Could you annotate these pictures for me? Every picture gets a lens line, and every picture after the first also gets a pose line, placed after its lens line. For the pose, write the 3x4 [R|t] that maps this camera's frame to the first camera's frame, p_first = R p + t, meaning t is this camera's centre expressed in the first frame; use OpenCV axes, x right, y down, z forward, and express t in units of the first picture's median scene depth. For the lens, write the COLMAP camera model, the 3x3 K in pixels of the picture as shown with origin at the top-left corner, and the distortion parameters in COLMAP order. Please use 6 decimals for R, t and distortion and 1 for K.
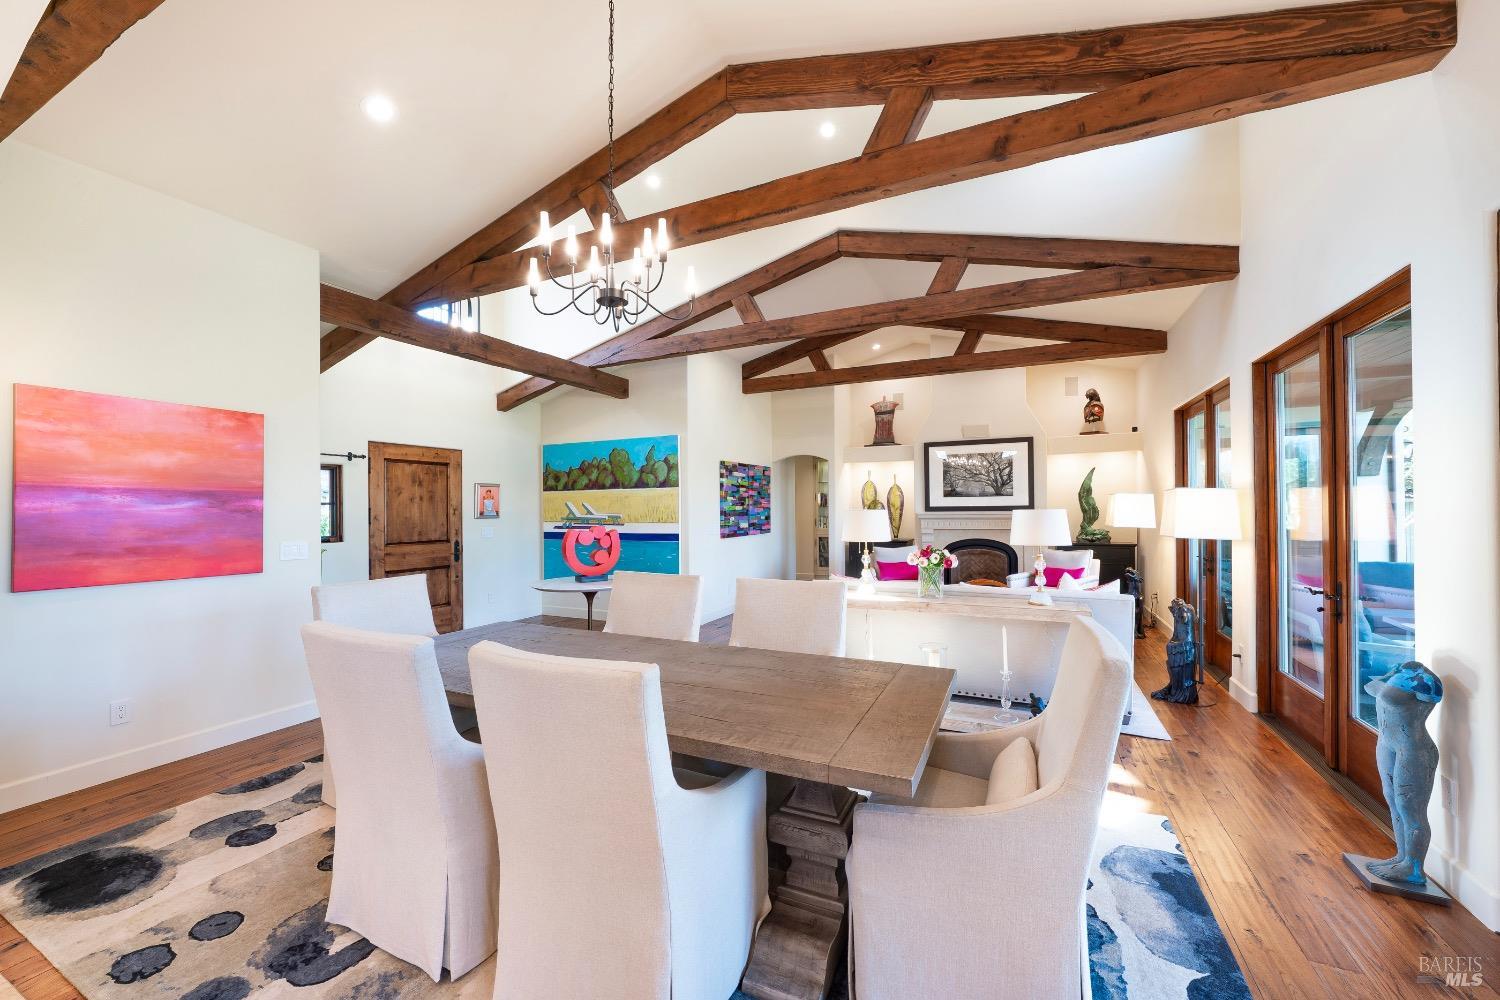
lens RADIAL K [[581.2, 0, 749.5], [0, 581.2, 504.5], [0, 0, 1]] dist [-0.002693, 0.000044]
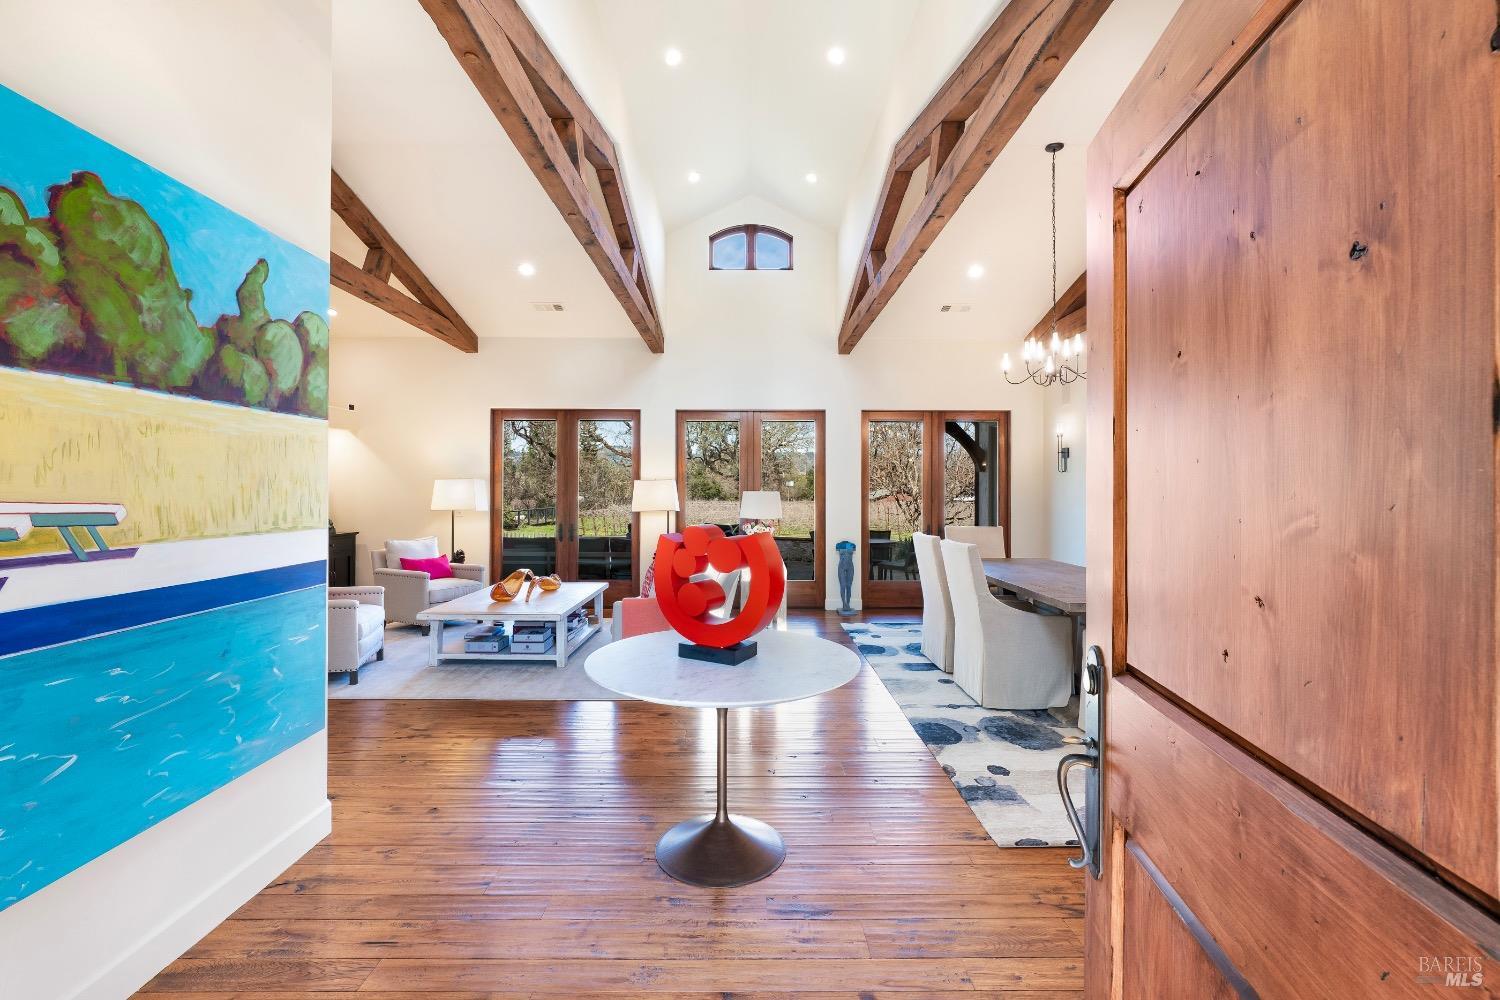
lens RADIAL K [[625.9, 0, 749.6], [0, 625.9, 502.8], [0, 0, 1]] dist [-0.001433, -0.000486]
pose [[-0.434801, -0.008036, 0.900491, -0.478366], [-0.005321, 0.999966, 0.006354, 0.011890], [-0.900511, -0.002029, -0.434829, 0.815346]]
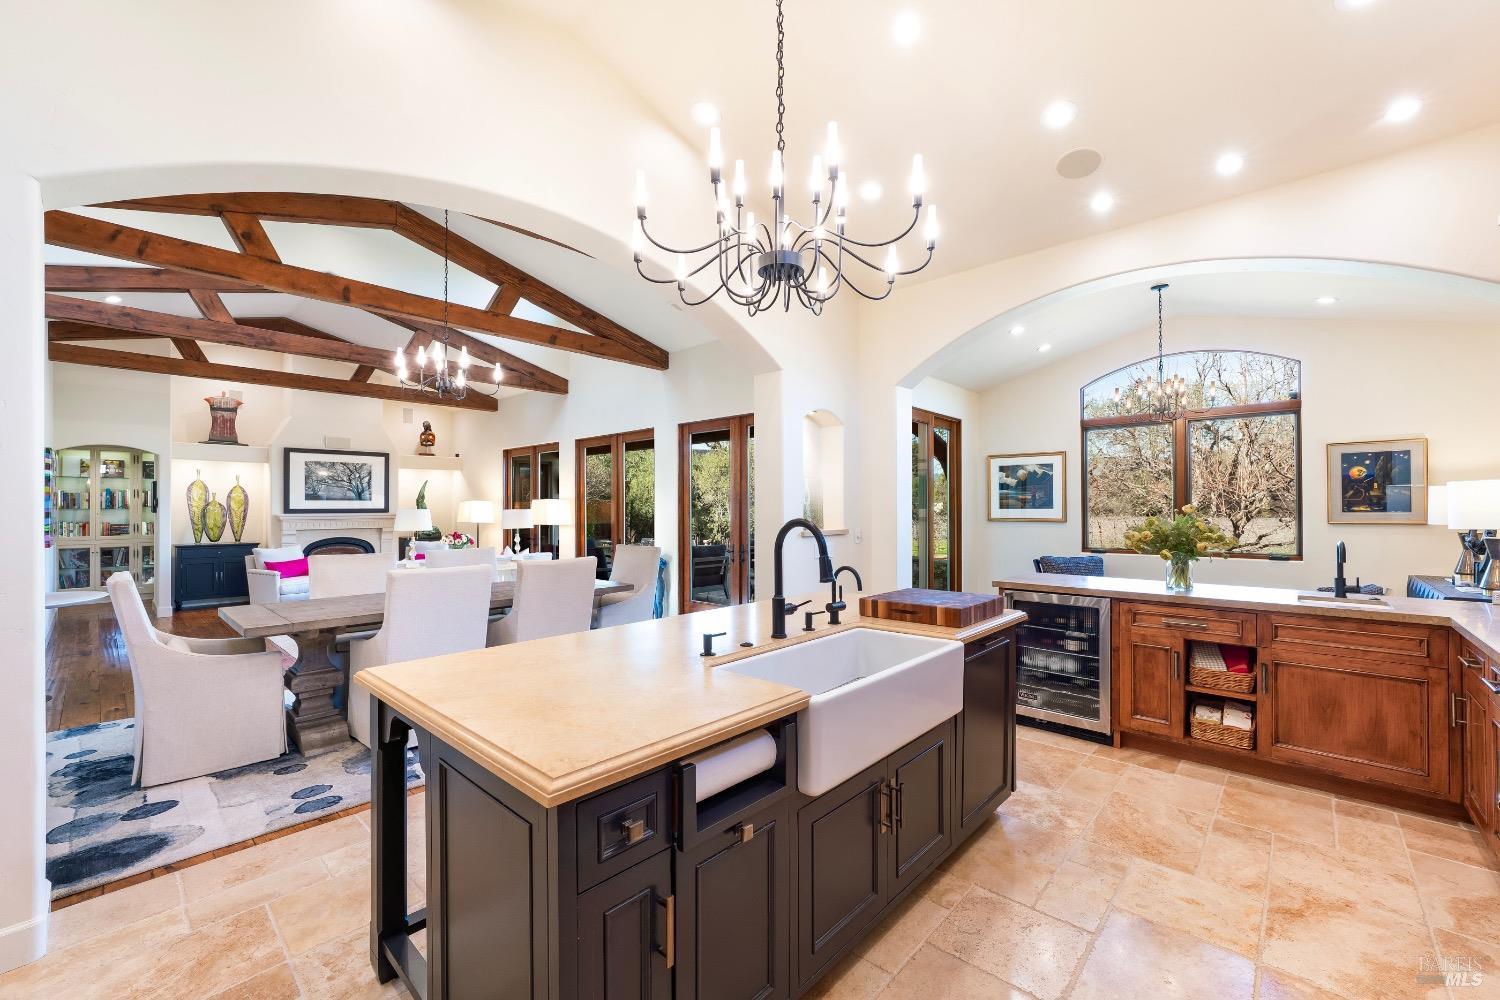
lens RADIAL K [[625.9, 0, 749.6], [0, 625.9, 502.8], [0, 0, 1]] dist [-0.001433, -0.000486]
pose [[0.296773, 0.015359, 0.954825, -0.556824], [-0.004181, 0.999882, -0.014784, 0.006374], [-0.954939, 0.000395, 0.296802, -0.134846]]
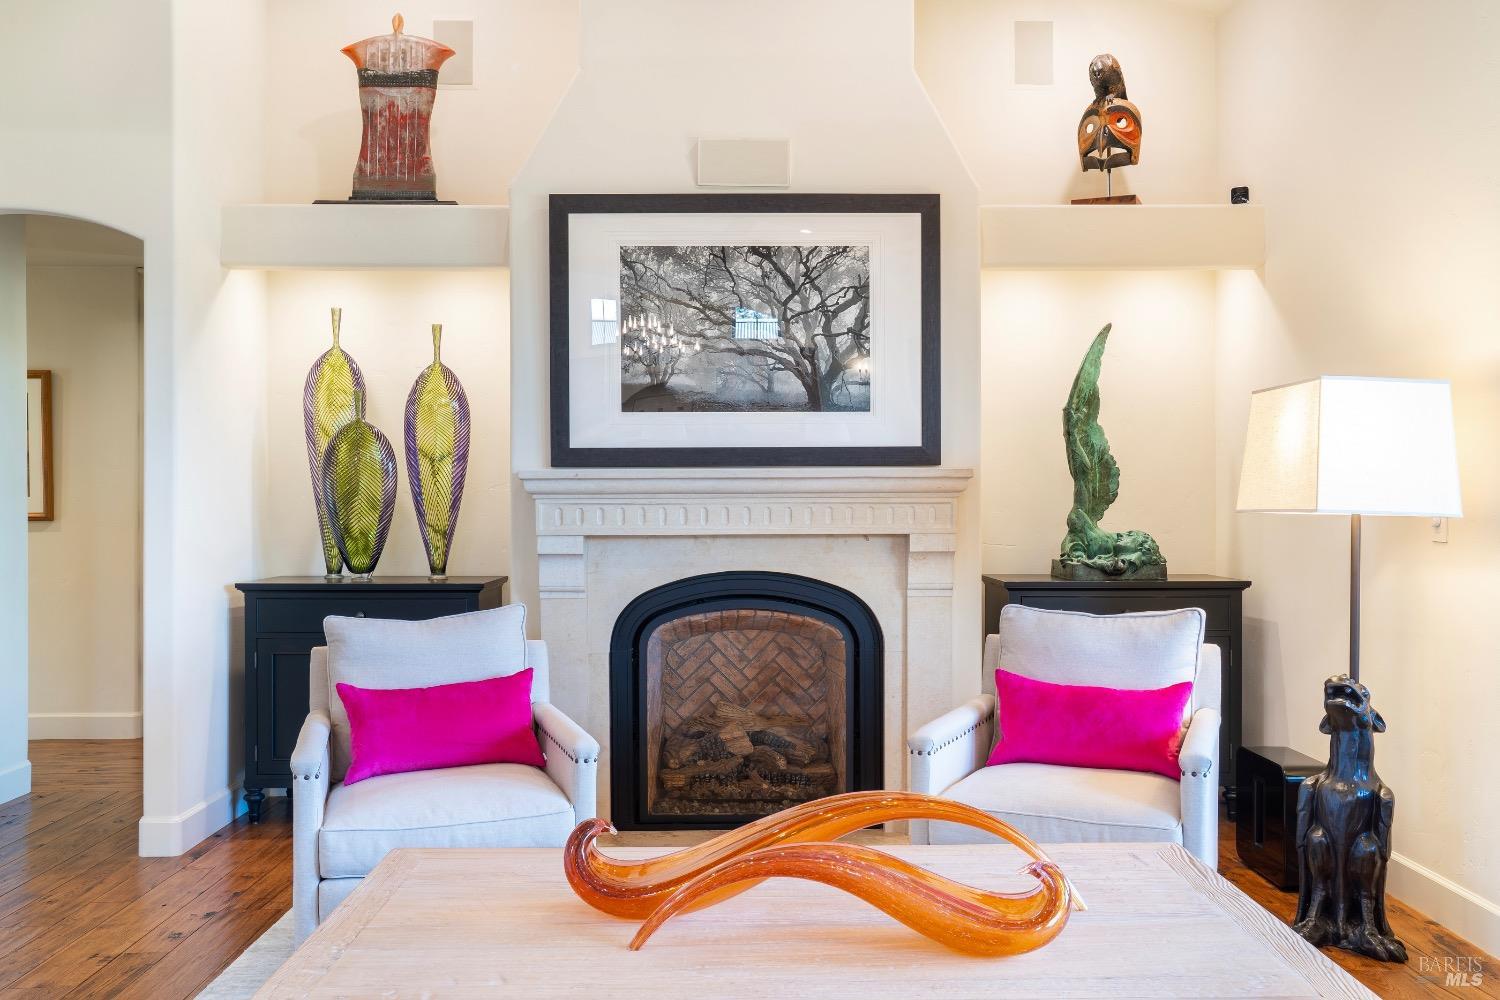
lens RADIAL K [[1337.6, 0, 750.0], [0, 1337.6, 500.0], [0, 0, 1]] dist [-0.009931, 0.008638]
pose [[0.893026, 0.010096, 0.449892, 0.126219], [-0.009593, 0.999948, -0.003398, 0.029766], [-0.449903, -0.001281, 0.893076, 0.474208]]
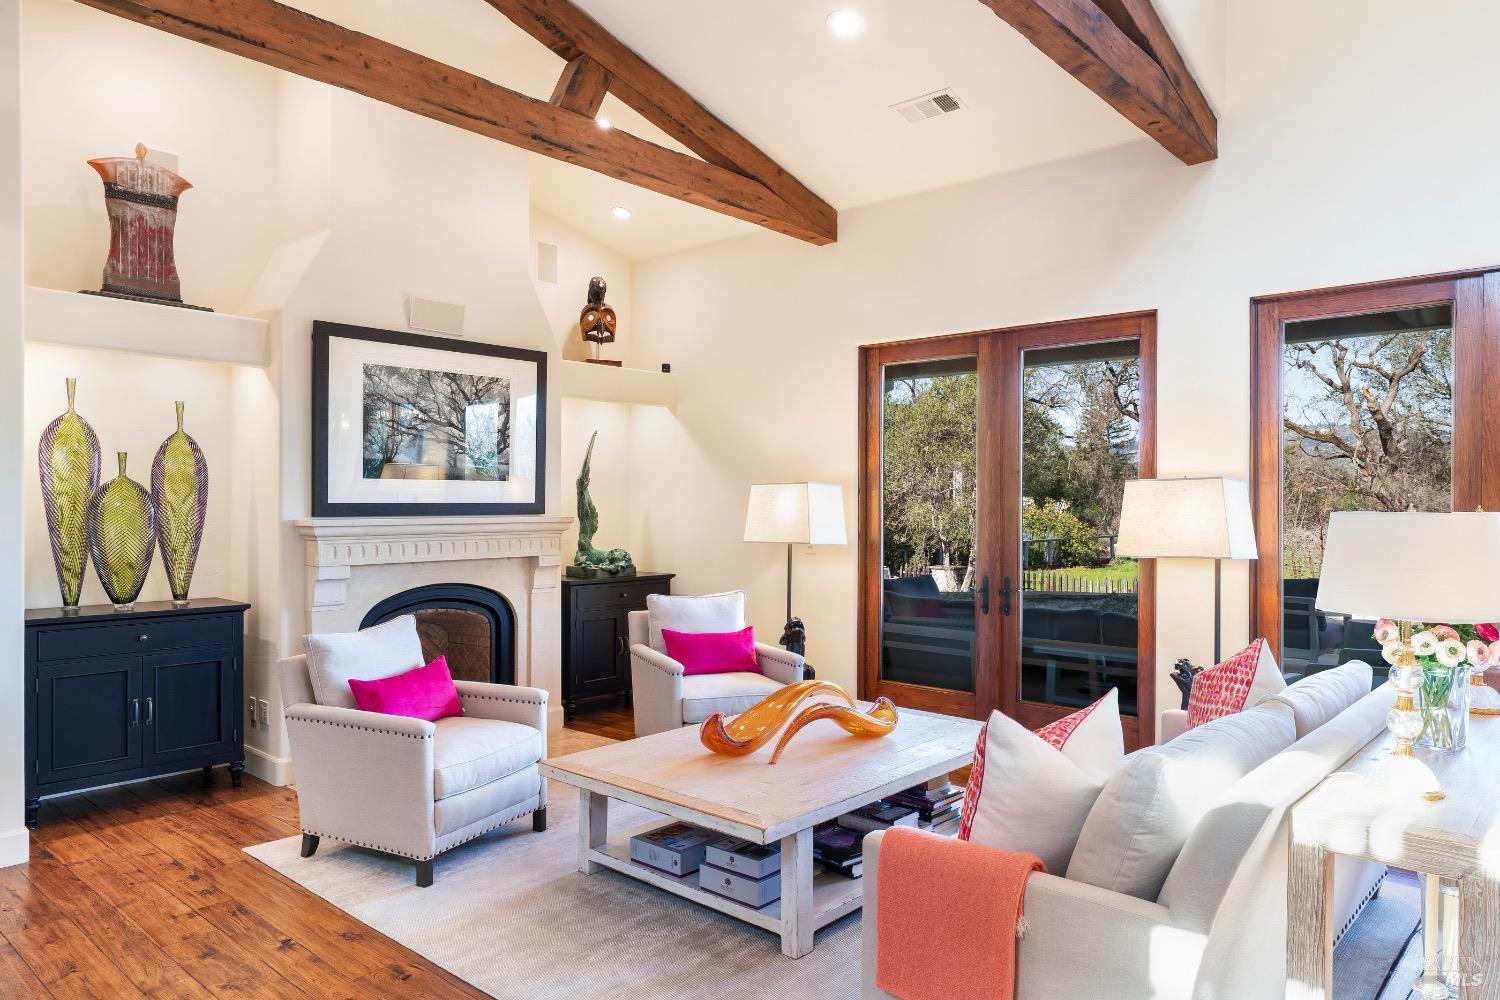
lens RADIAL K [[995.8, 0, 745.5], [0, 995.8, 514.5], [0, 0, 1]] dist [0.004203, 0.000508]
pose [[0.270784, -0.000713, 0.962640, -0.223314], [-0.009989, 0.999944, 0.003551, 0.006503], [-0.962588, -0.010578, 0.270762, 0.629882]]
